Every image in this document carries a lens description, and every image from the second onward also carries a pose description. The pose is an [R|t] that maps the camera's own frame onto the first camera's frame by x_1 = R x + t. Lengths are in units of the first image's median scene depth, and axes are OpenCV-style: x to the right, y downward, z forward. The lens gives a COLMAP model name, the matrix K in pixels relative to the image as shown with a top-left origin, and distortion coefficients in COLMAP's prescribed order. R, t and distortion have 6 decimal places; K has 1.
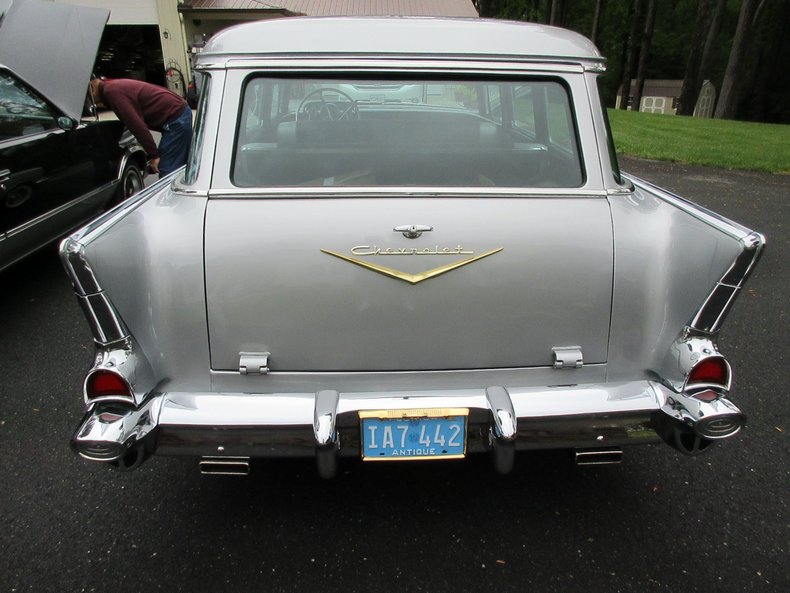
lens RADIAL K [[585.0, 0, 395.0], [0, 585.0, 296.5], [0, 0, 1]] dist [-0.001020, -0.000150]
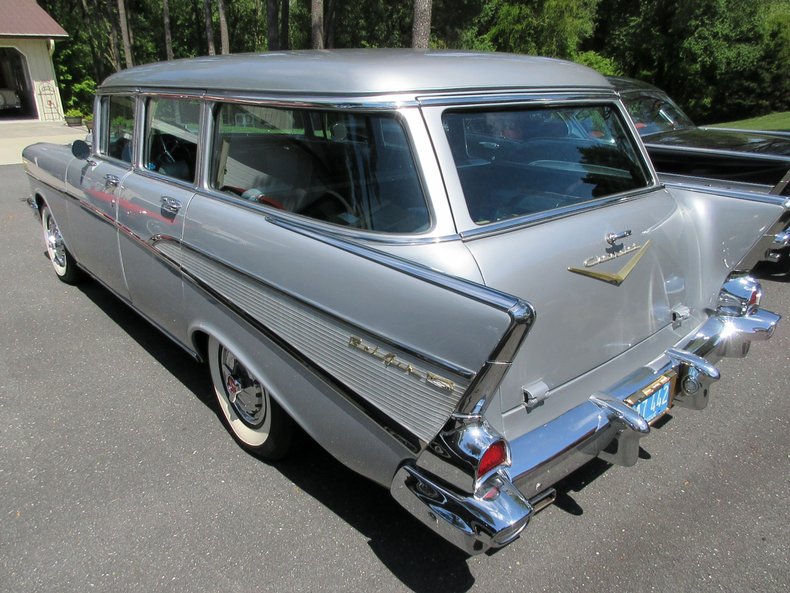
lens RADIAL K [[585.0, 0, 395.0], [0, 585.0, 296.5], [0, 0, 1]] dist [-0.001020, -0.000150]
pose [[0.795871, -0.224751, 0.562207, -0.937283], [0.241672, 0.969296, 0.045375, -0.146861], [-0.555143, 0.099757, 0.825751, 0.277461]]
